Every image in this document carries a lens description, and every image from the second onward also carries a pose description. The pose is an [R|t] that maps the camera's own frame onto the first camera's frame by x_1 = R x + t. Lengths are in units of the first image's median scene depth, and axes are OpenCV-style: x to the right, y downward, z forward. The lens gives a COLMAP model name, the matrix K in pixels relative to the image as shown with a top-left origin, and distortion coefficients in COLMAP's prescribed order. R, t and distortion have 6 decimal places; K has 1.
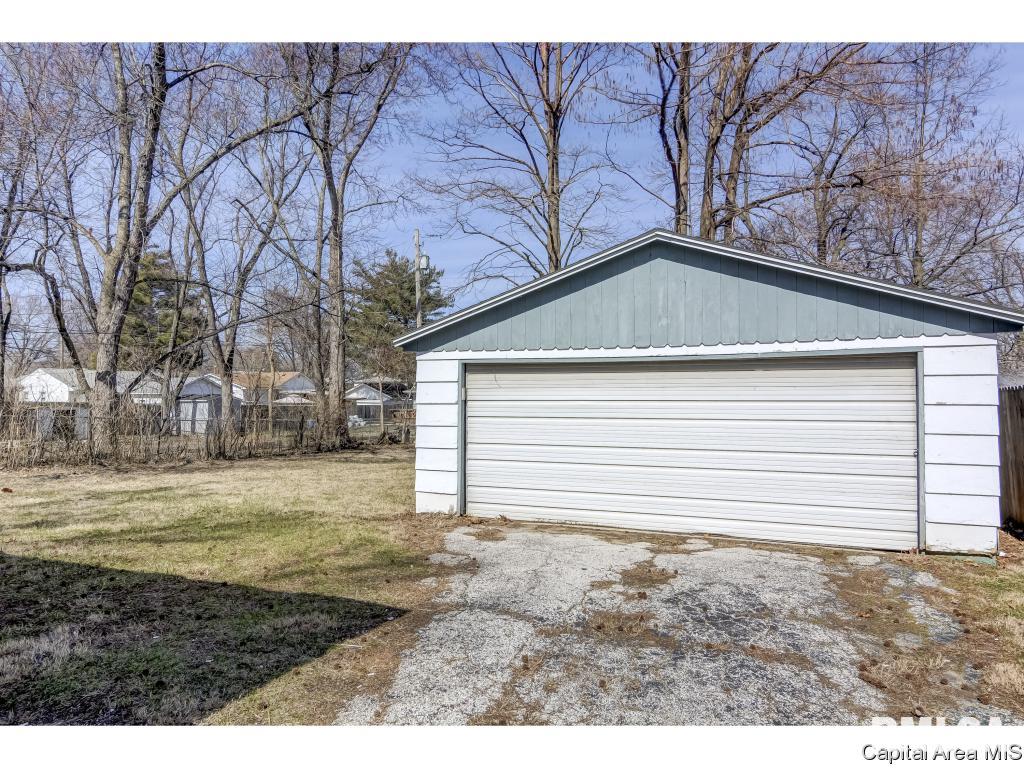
lens RADIAL K [[660.5, 0, 512.0], [0, 660.5, 384.0], [0, 0, 1]] dist [0.002762, 0.000754]
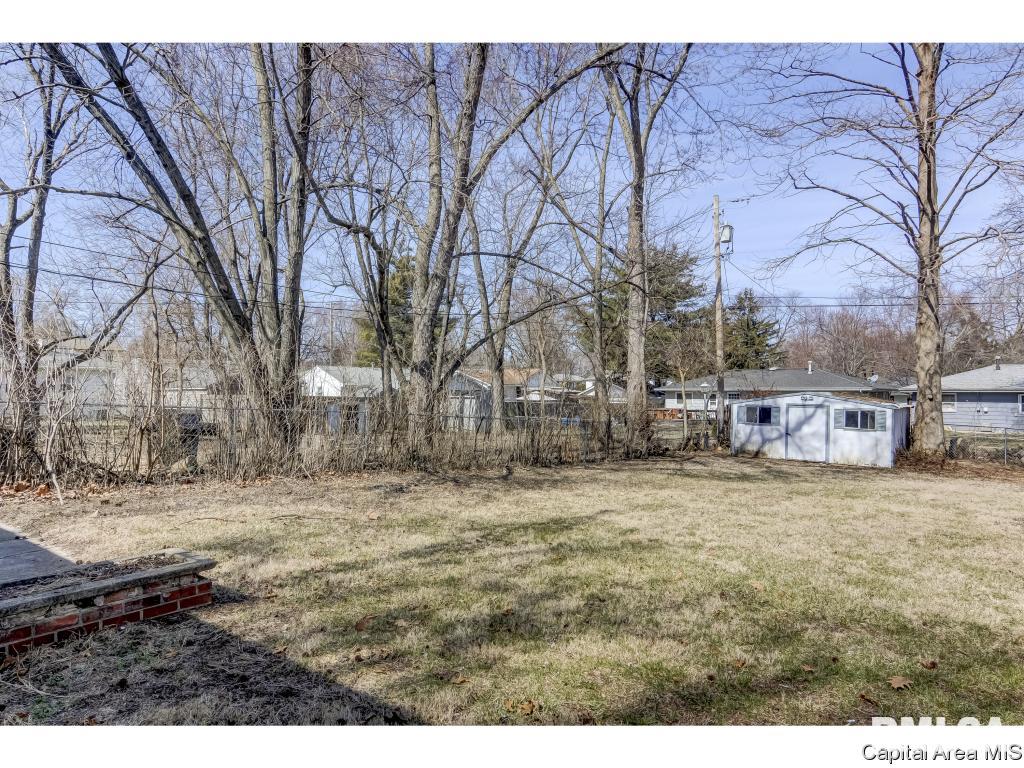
lens RADIAL K [[660.5, 0, 512.0], [0, 660.5, 384.0], [0, 0, 1]] dist [0.002762, 0.000754]
pose [[0.950114, 0.003719, -0.311881, -0.165547], [-0.003202, 0.999993, 0.002168, 0.006262], [0.311887, -0.001061, 0.950119, 0.153287]]
